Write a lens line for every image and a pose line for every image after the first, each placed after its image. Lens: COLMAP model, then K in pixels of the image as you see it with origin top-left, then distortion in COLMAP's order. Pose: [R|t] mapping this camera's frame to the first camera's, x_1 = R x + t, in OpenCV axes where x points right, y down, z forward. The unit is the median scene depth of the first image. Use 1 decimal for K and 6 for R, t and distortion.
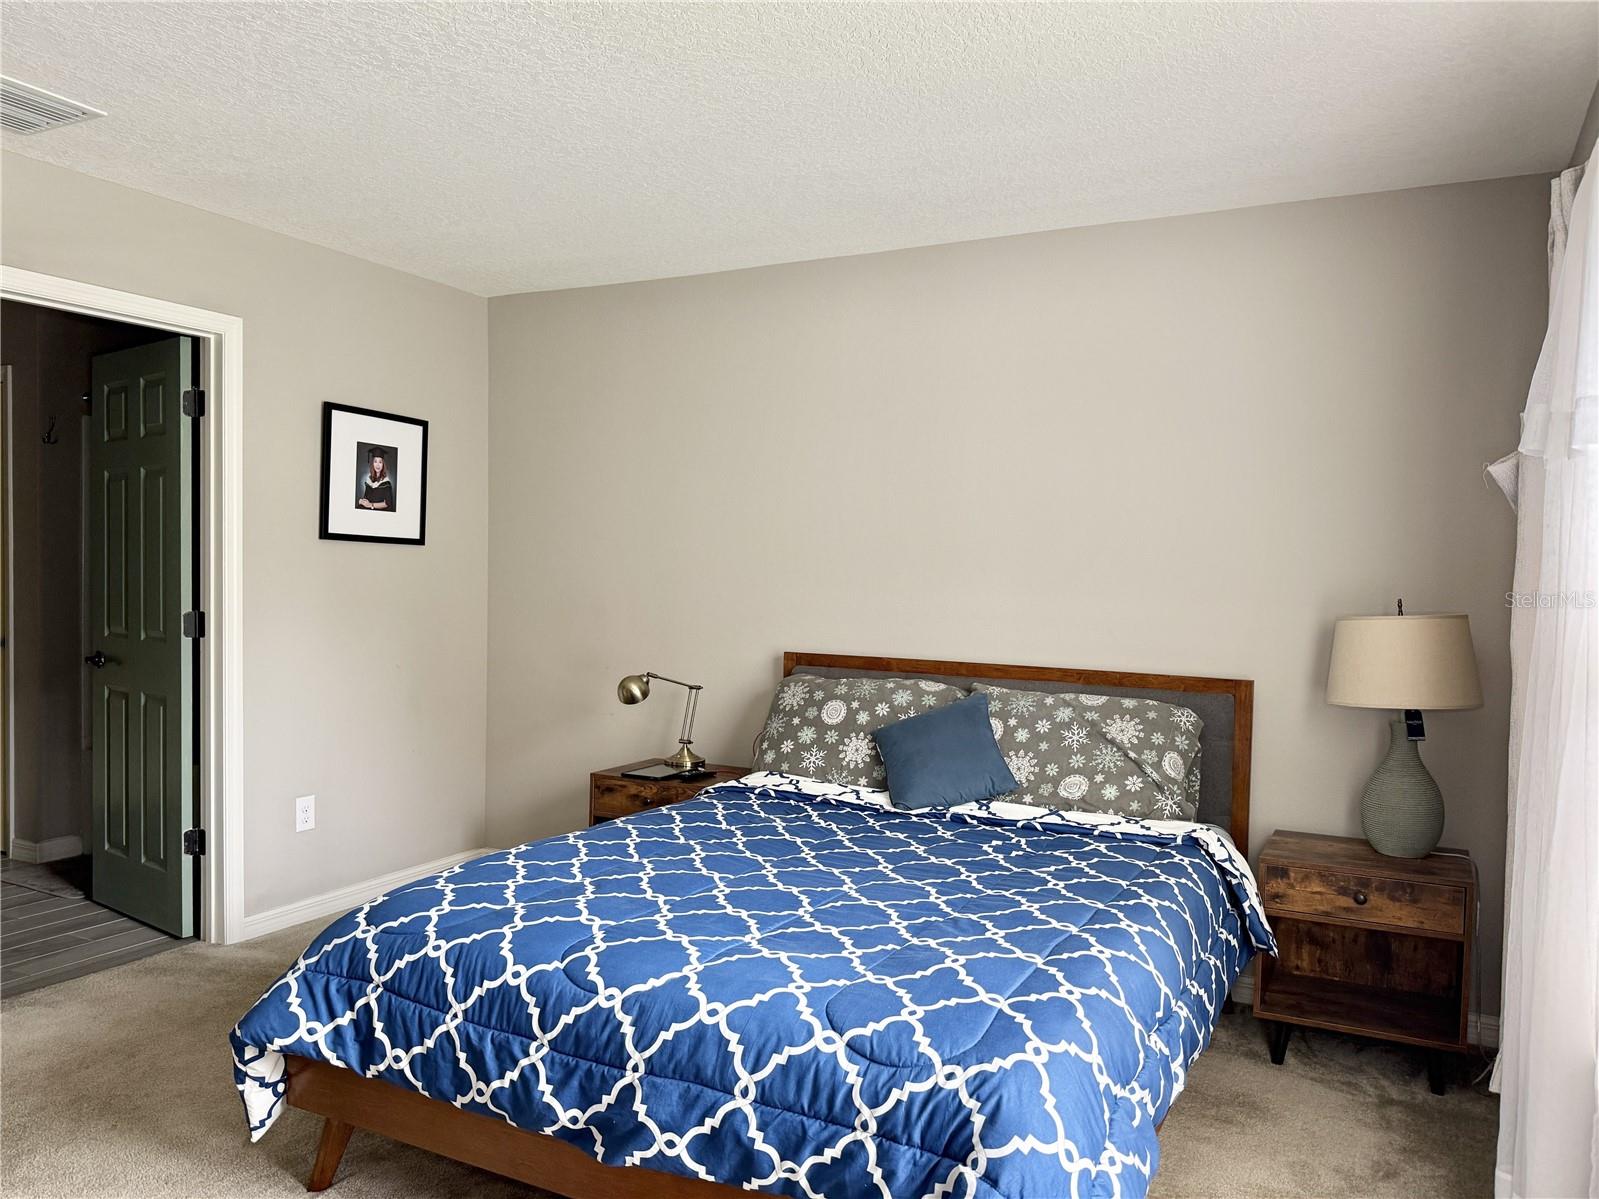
lens RADIAL K [[1142.3, 0, 830.3], [0, 1142.3, 596.5], [0, 0, 1]] dist [0.071178, -0.067148]
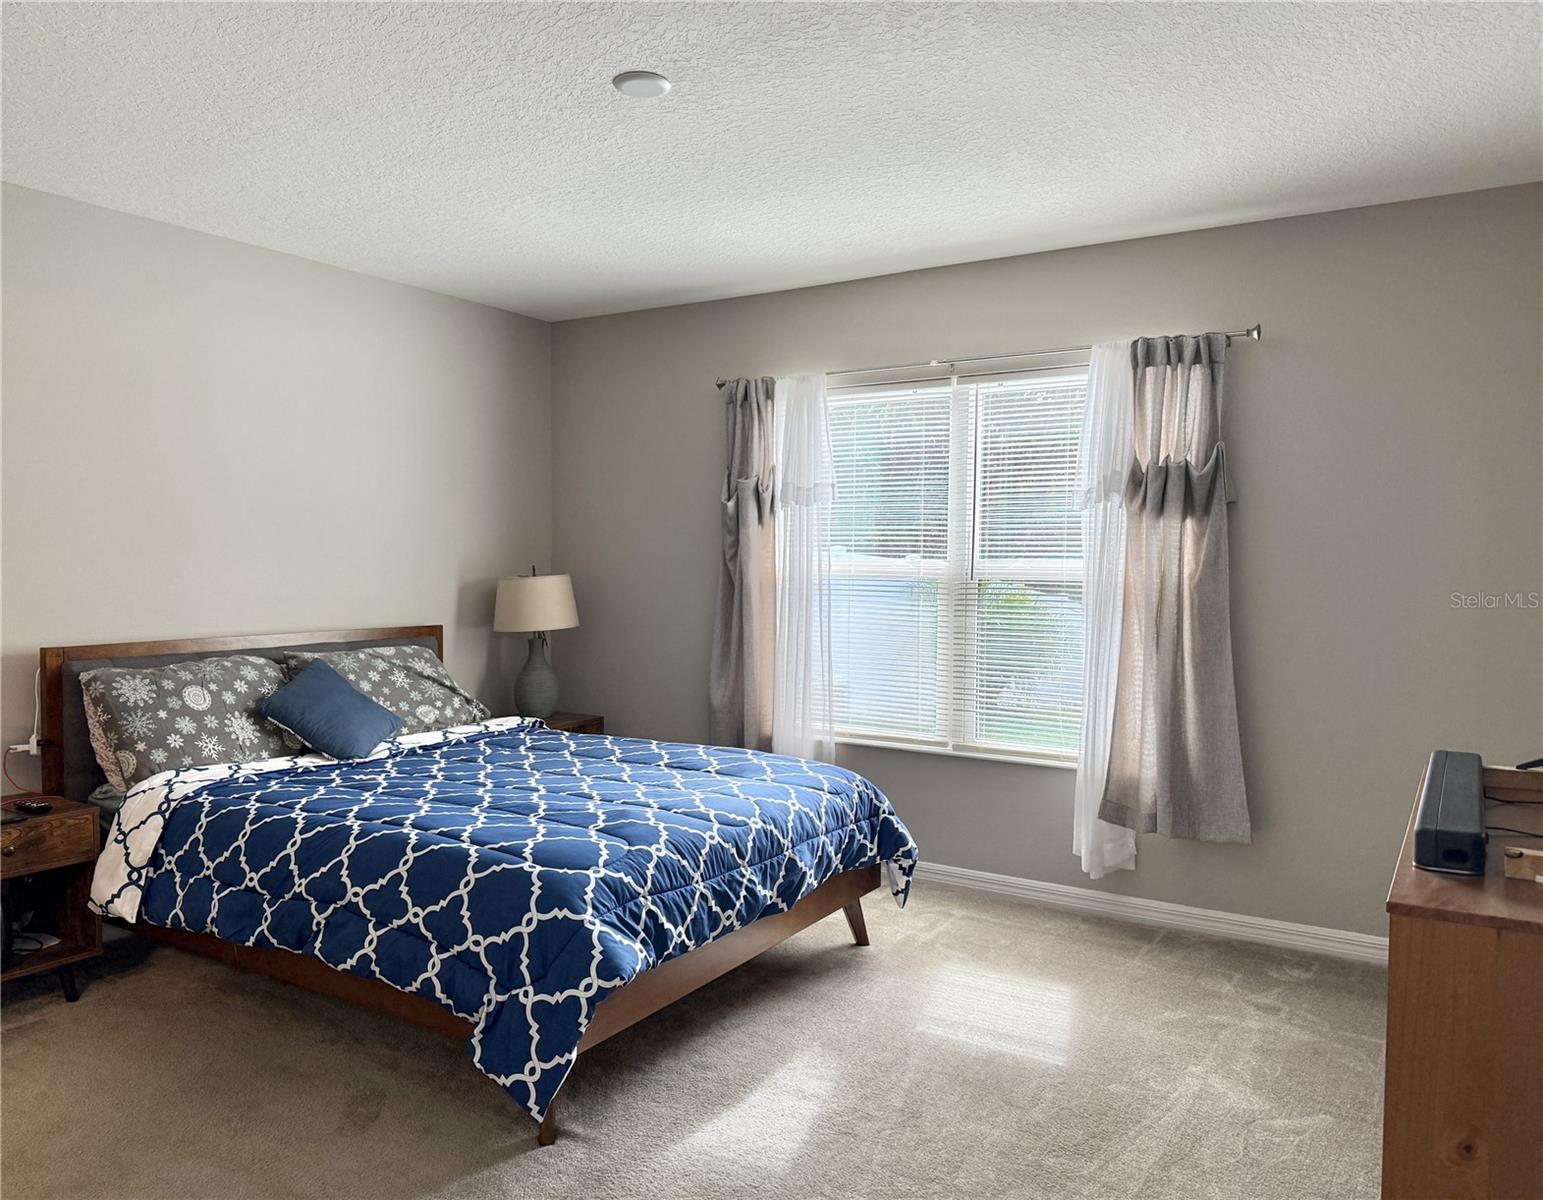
lens RADIAL K [[1070.8, 0, 771.5], [0, 1070.8, 600.0], [0, 0, 1]] dist [0.003968, 0.000691]
pose [[0.106178, -0.058183, 0.992643, -1.179669], [0.024852, 0.998130, 0.055846, -0.027607], [-0.994036, 0.018739, 0.107426, 0.591965]]
